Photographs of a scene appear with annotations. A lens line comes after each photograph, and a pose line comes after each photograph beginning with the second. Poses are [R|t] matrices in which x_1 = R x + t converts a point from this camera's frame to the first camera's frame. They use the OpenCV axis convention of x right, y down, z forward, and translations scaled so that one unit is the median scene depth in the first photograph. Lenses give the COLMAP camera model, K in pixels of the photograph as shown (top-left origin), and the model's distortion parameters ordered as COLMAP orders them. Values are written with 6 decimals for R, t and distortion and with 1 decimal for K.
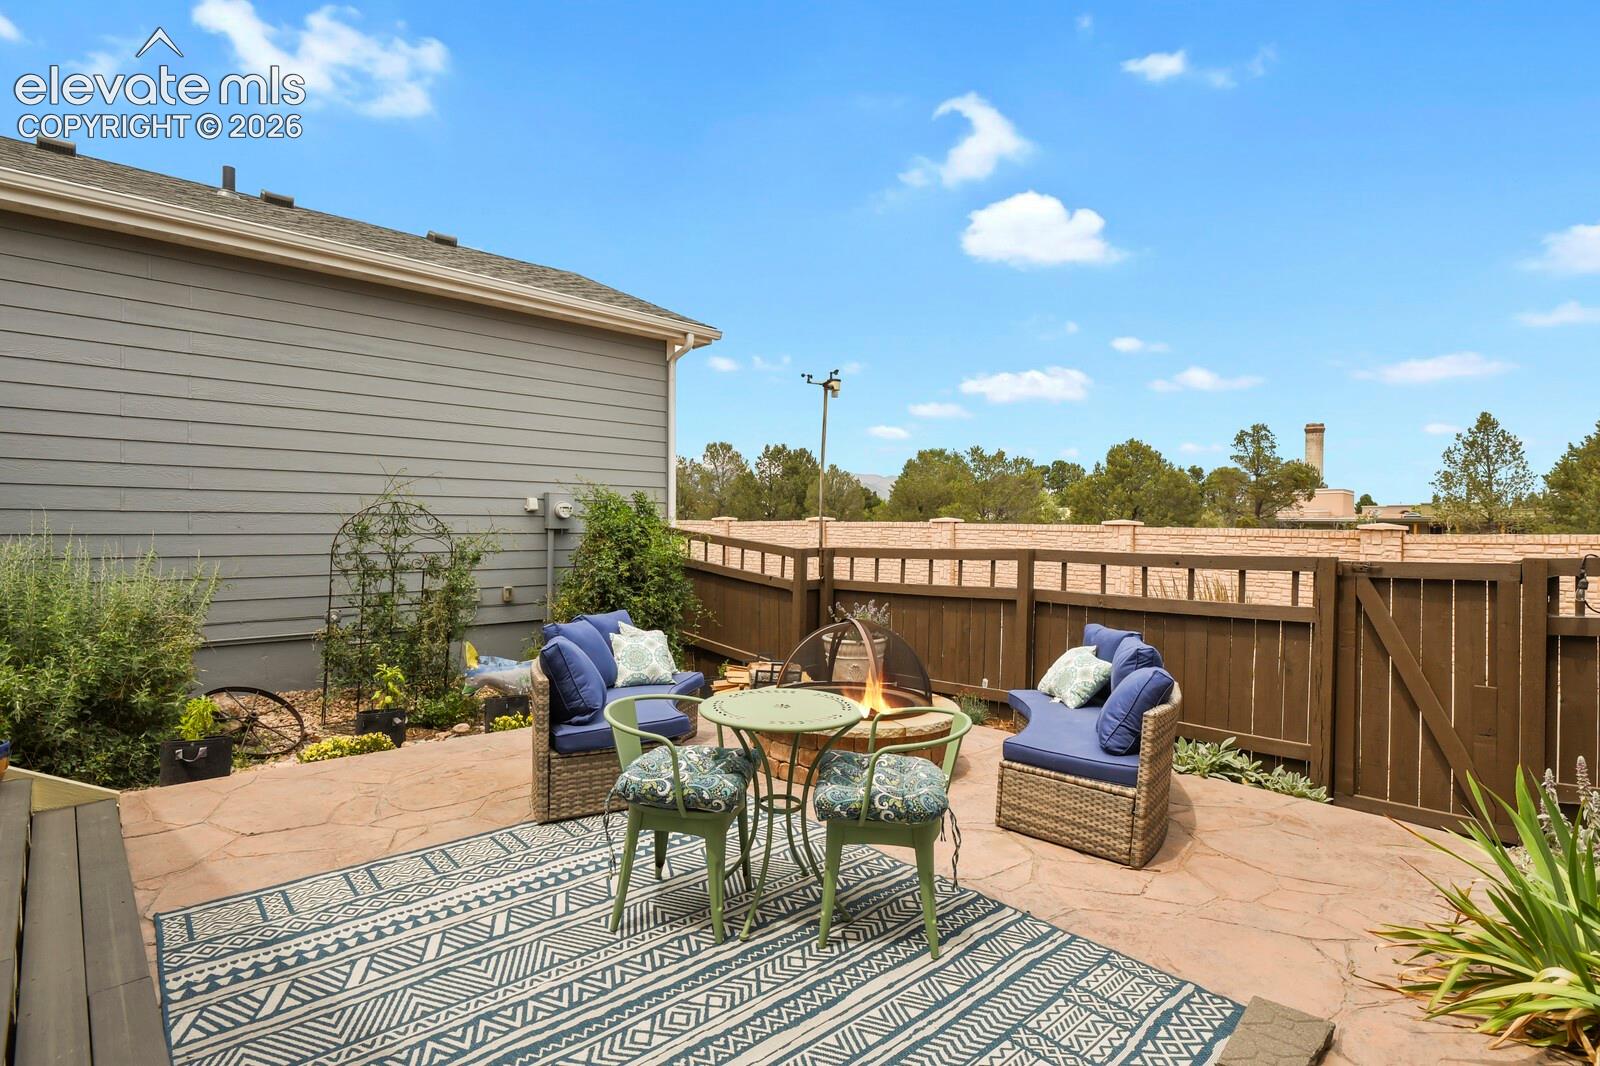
lens RADIAL K [[783.6, 0, 812.5], [0, 783.6, 532.4], [0, 0, 1]] dist [-0.018202, -0.001764]
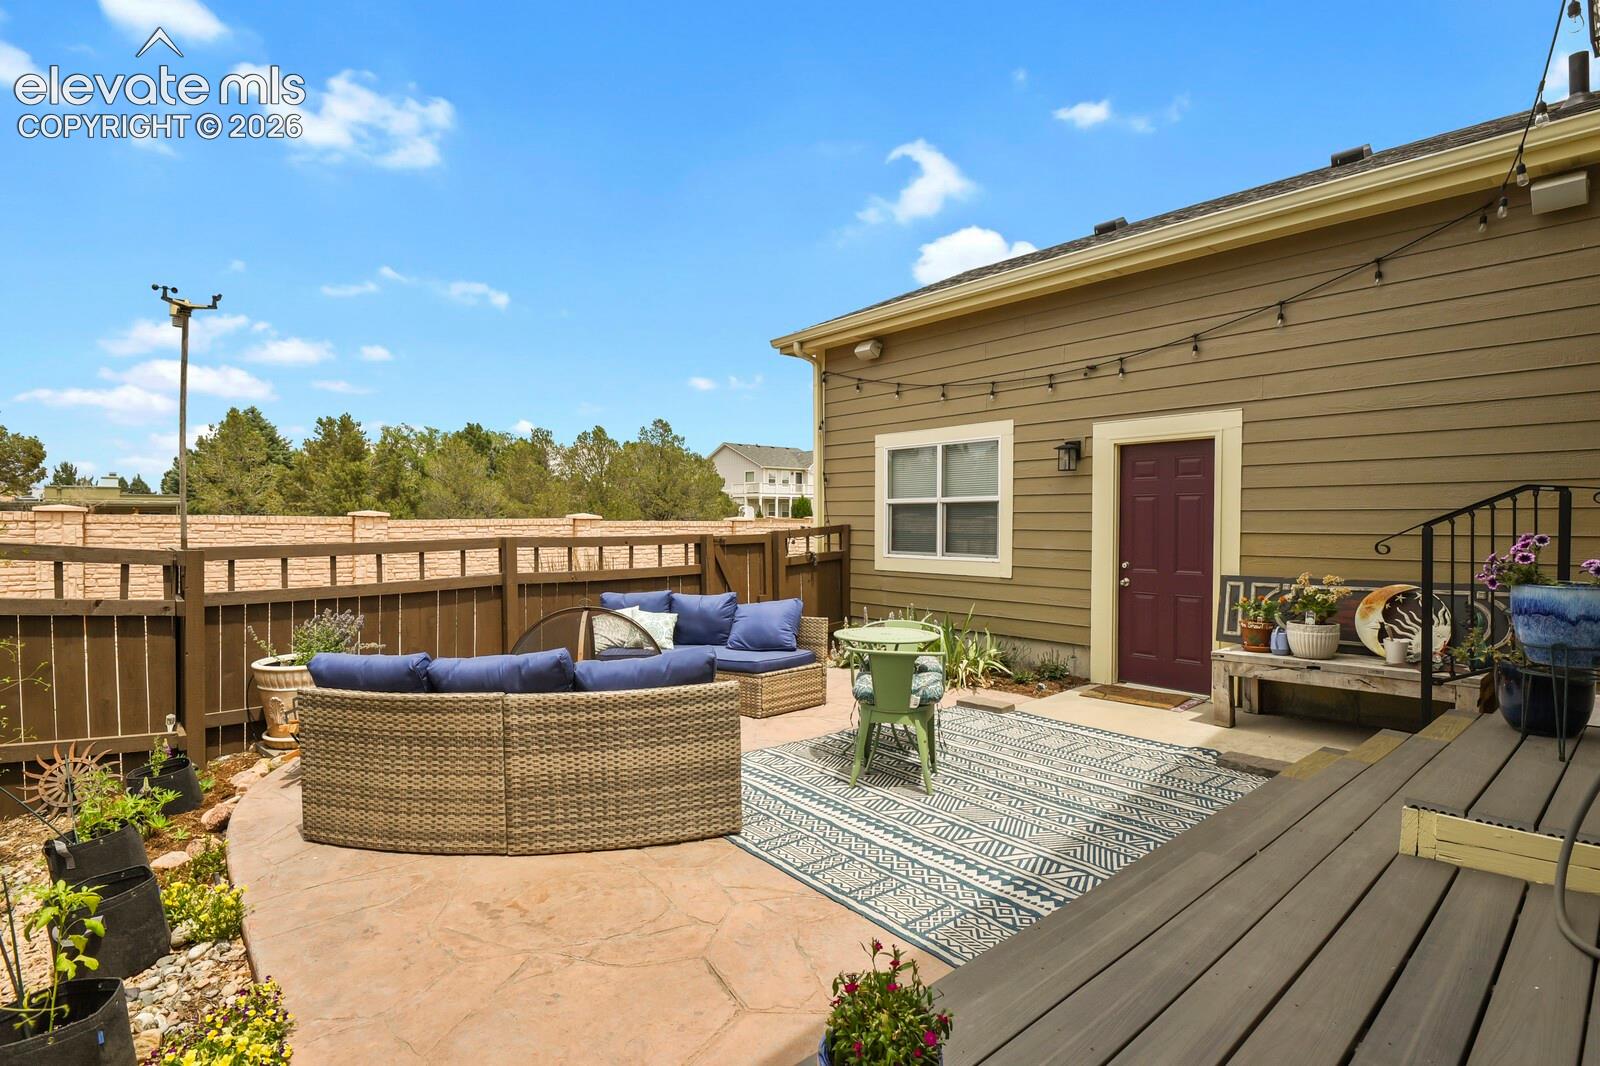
lens RADIAL K [[783.6, 0, 812.5], [0, 783.6, 532.4], [0, 0, 1]] dist [-0.018202, -0.001764]
pose [[0.043954, -0.027270, 0.998661, -1.062534], [0.005767, 0.999618, 0.027042, -0.017156], [-0.999017, 0.004571, 0.044094, 0.708698]]
